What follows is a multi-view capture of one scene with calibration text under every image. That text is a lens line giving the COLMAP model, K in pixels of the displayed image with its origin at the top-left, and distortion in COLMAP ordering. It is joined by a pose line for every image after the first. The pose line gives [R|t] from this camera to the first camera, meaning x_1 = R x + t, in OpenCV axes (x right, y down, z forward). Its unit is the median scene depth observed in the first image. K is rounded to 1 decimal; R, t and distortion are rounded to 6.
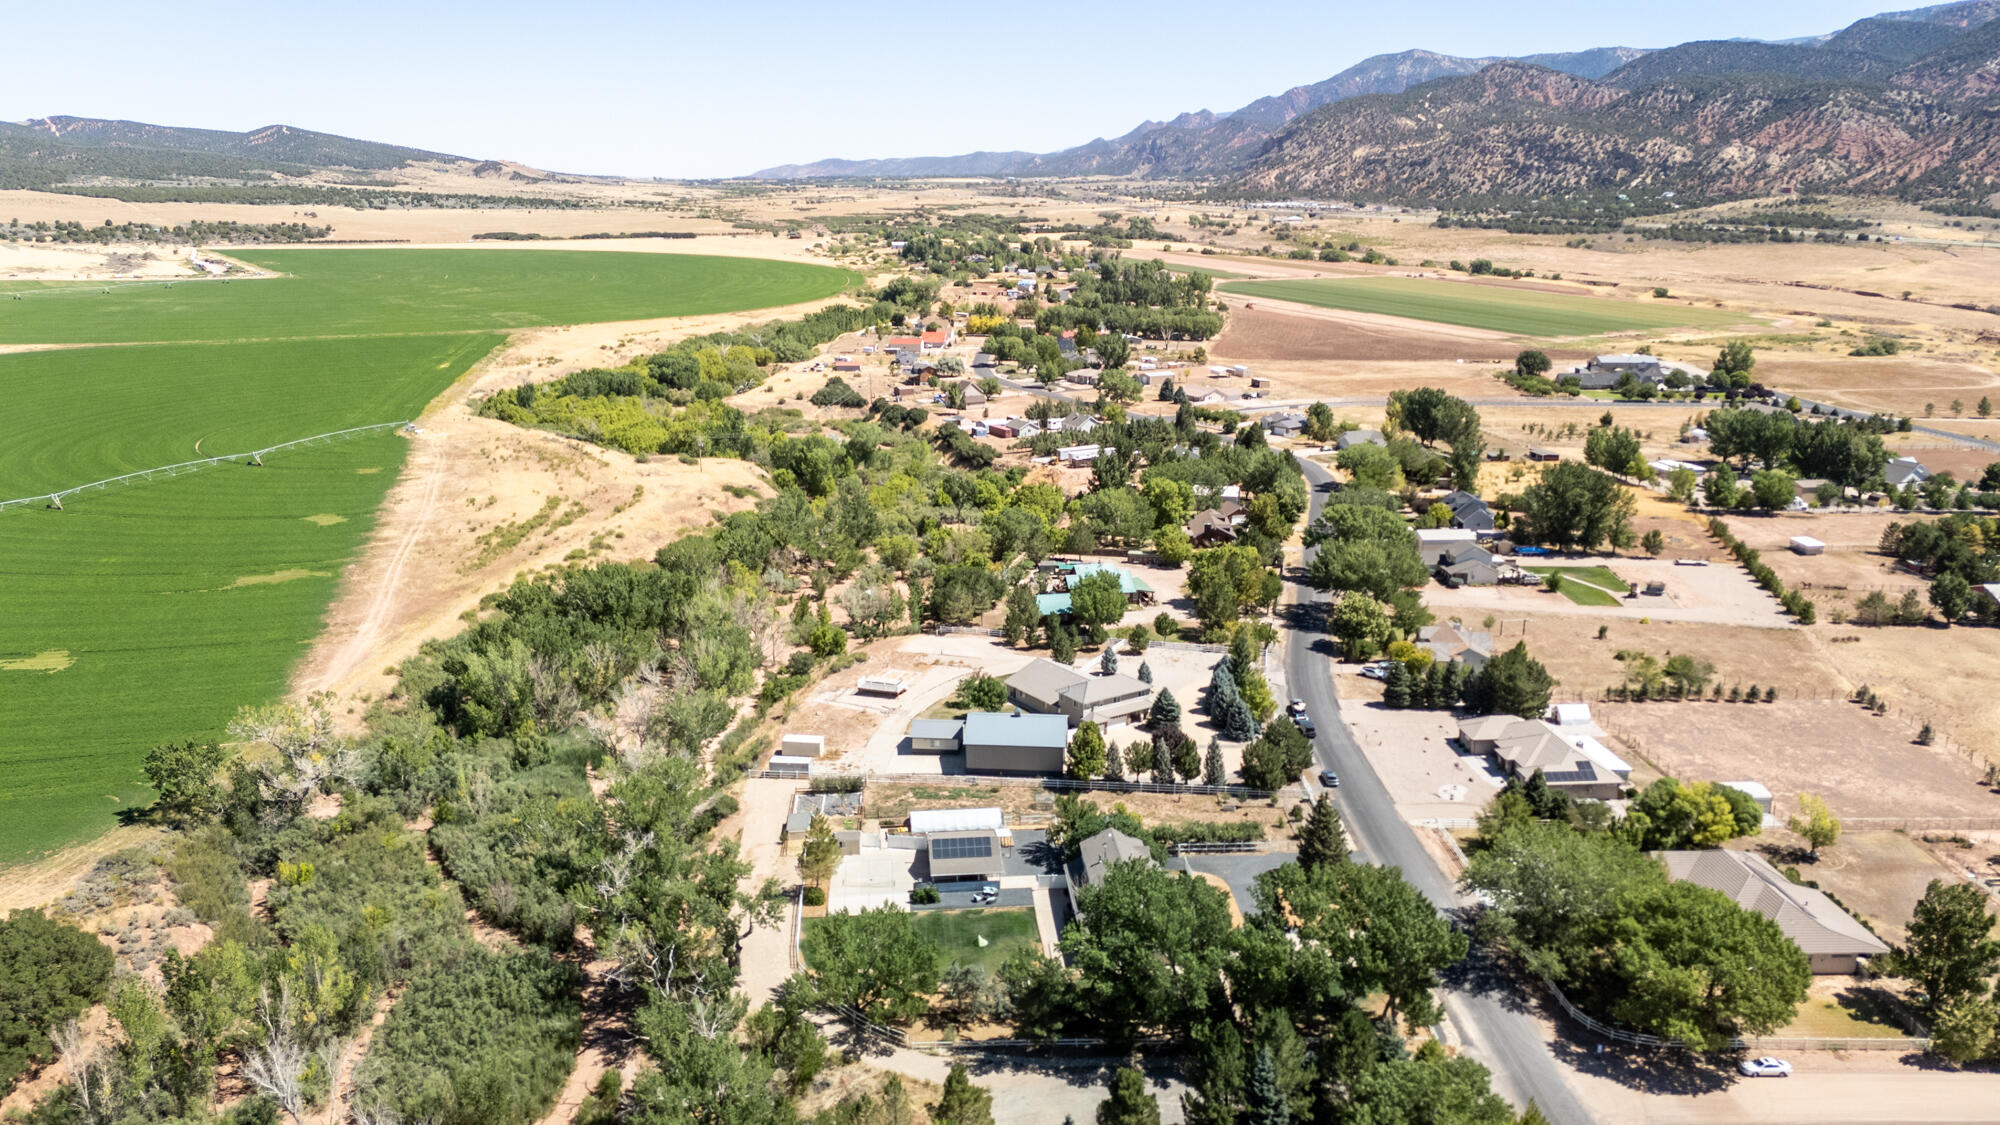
lens RADIAL K [[1459.0, 0, 1007.9], [0, 1459.0, 565.4], [0, 0, 1]] dist [0.086712, -0.084162]
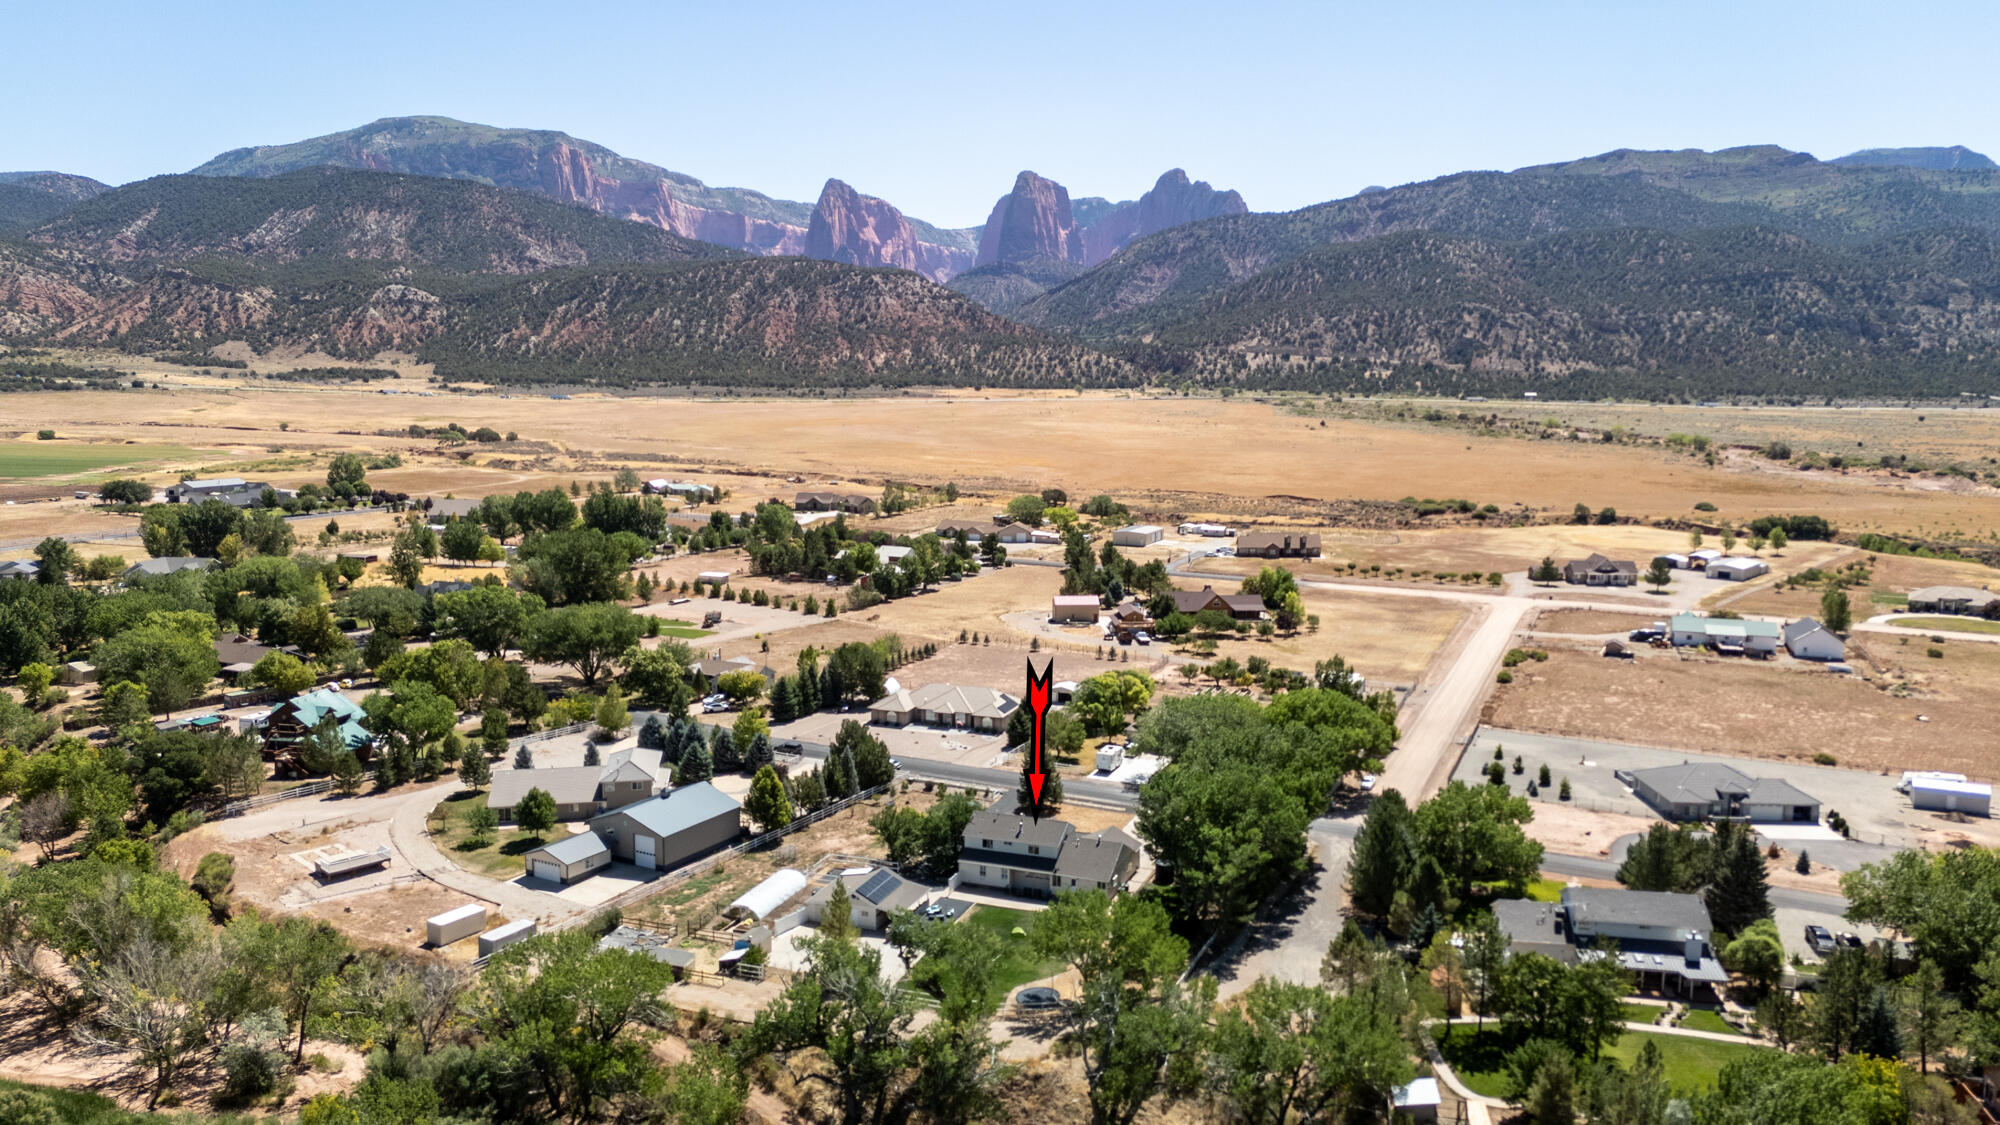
lens RADIAL K [[1459.0, 0, 1007.9], [0, 1459.0, 565.4], [0, 0, 1]] dist [0.086712, -0.084162]
pose [[0.424459, -0.127305, 0.896453, -0.699684], [0.223084, 0.974250, 0.032725, -0.014133], [-0.877535, 0.186094, 0.441929, 0.423511]]
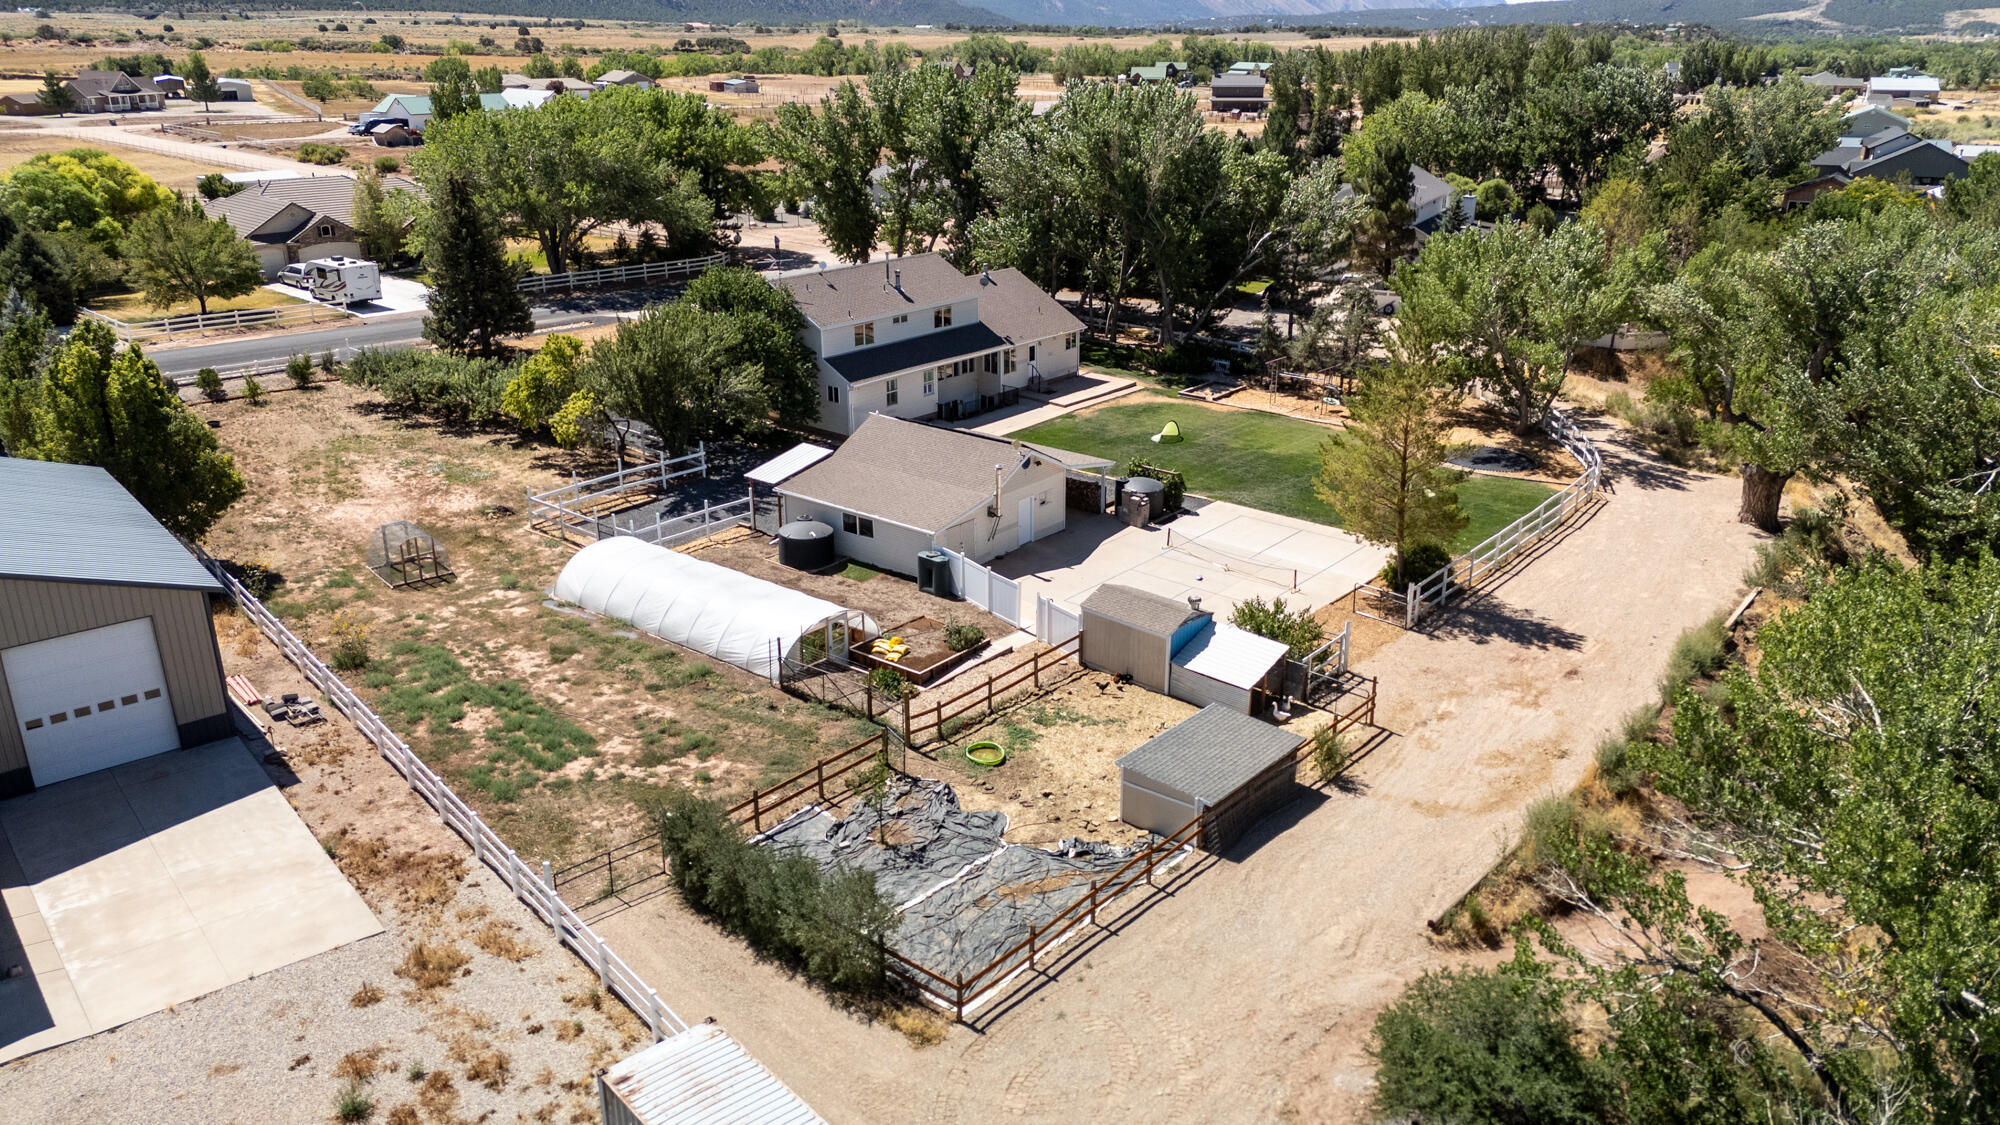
lens RADIAL K [[1459.0, 0, 1007.9], [0, 1459.0, 565.4], [0, 0, 1]] dist [0.086712, -0.084162]
pose [[-0.712970, -0.248440, 0.655707, -0.234842], [0.175074, 0.842439, 0.509554, 0.039289], [-0.678986, 0.478094, -0.557138, 1.050669]]
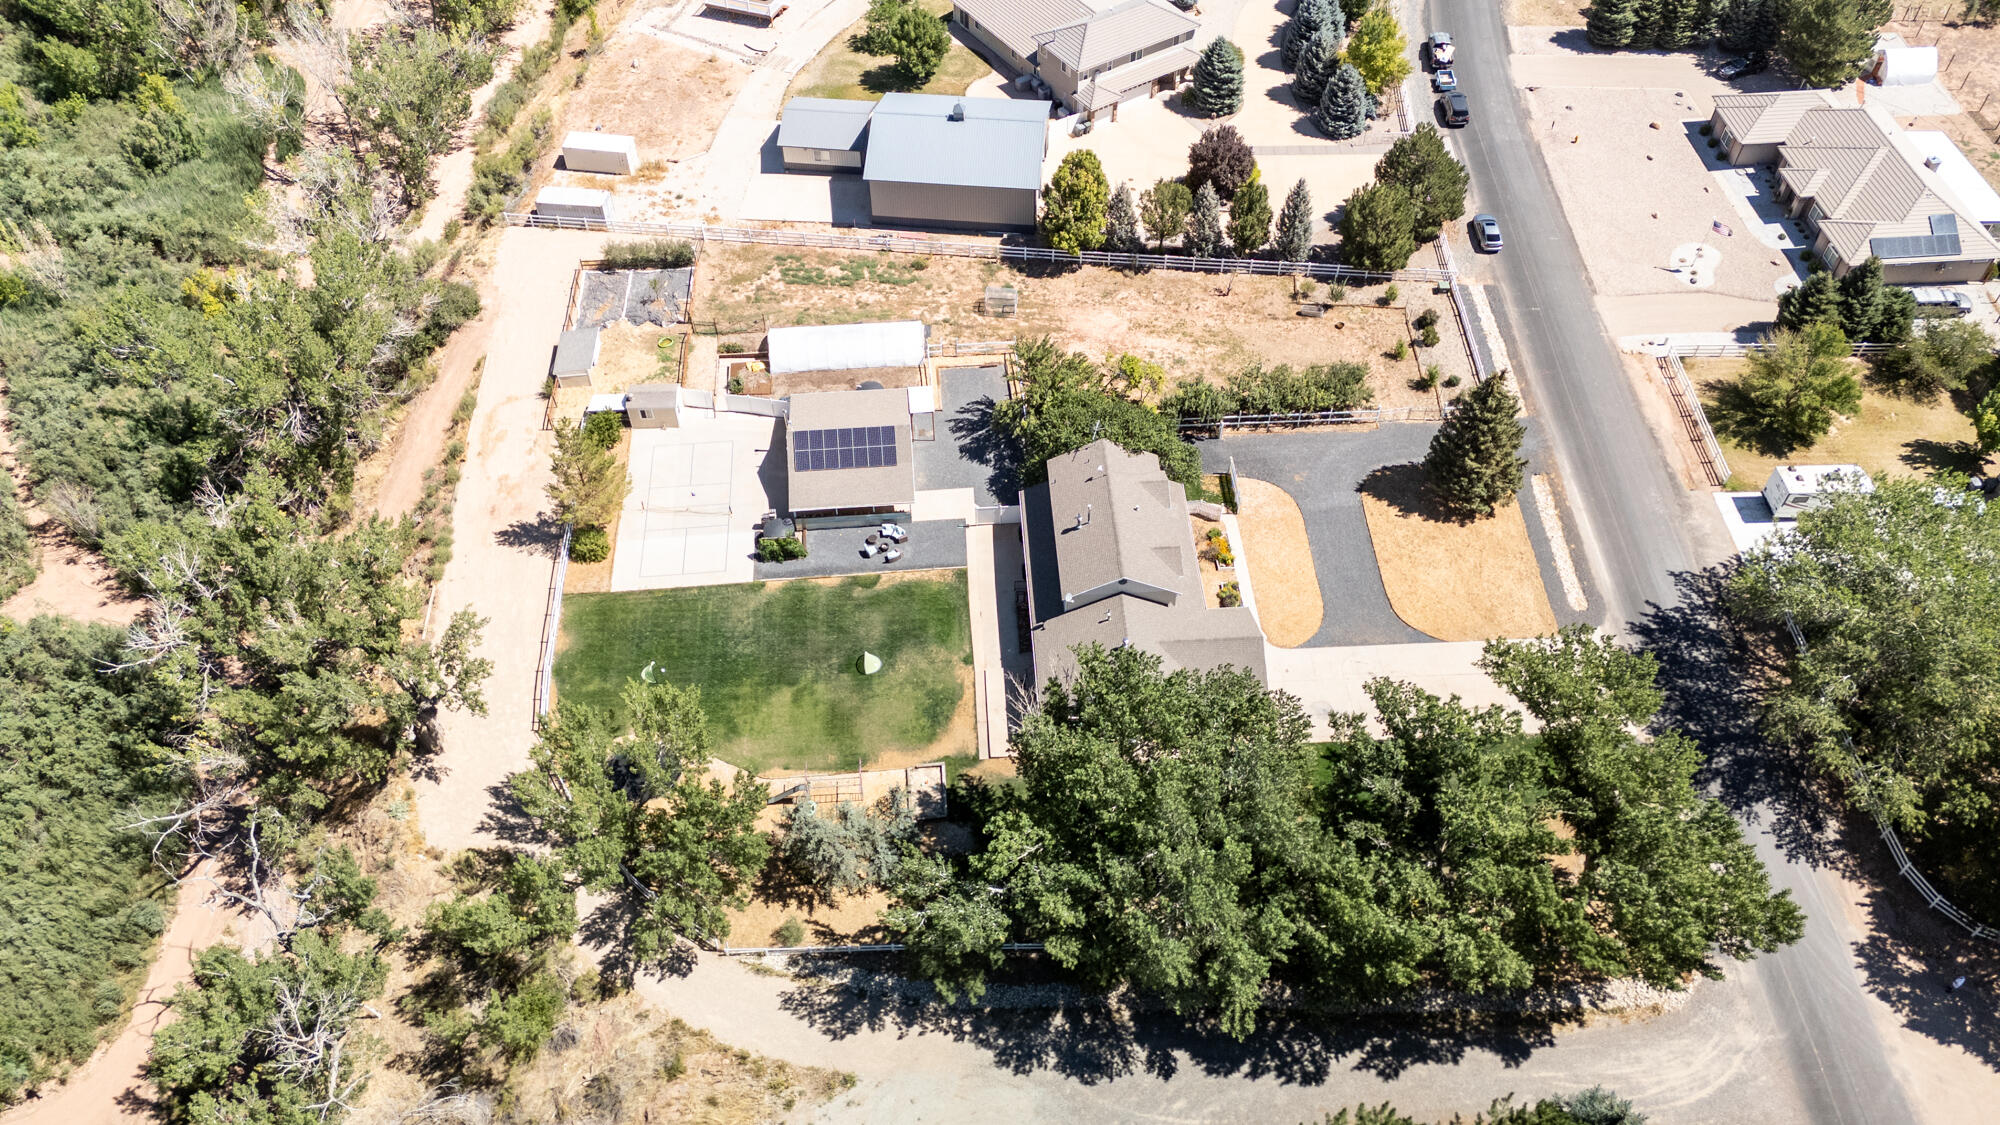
lens RADIAL K [[1452.4, 0, 1004.9], [0, 1452.4, 576.3], [0, 0, 1]] dist [0.093057, -0.101362]
pose [[0.999911, 0.008868, -0.009921, 0.032914], [-0.001608, 0.820627, 0.571463, -0.080796], [0.013209, -0.571396, 0.820568, 0.440746]]
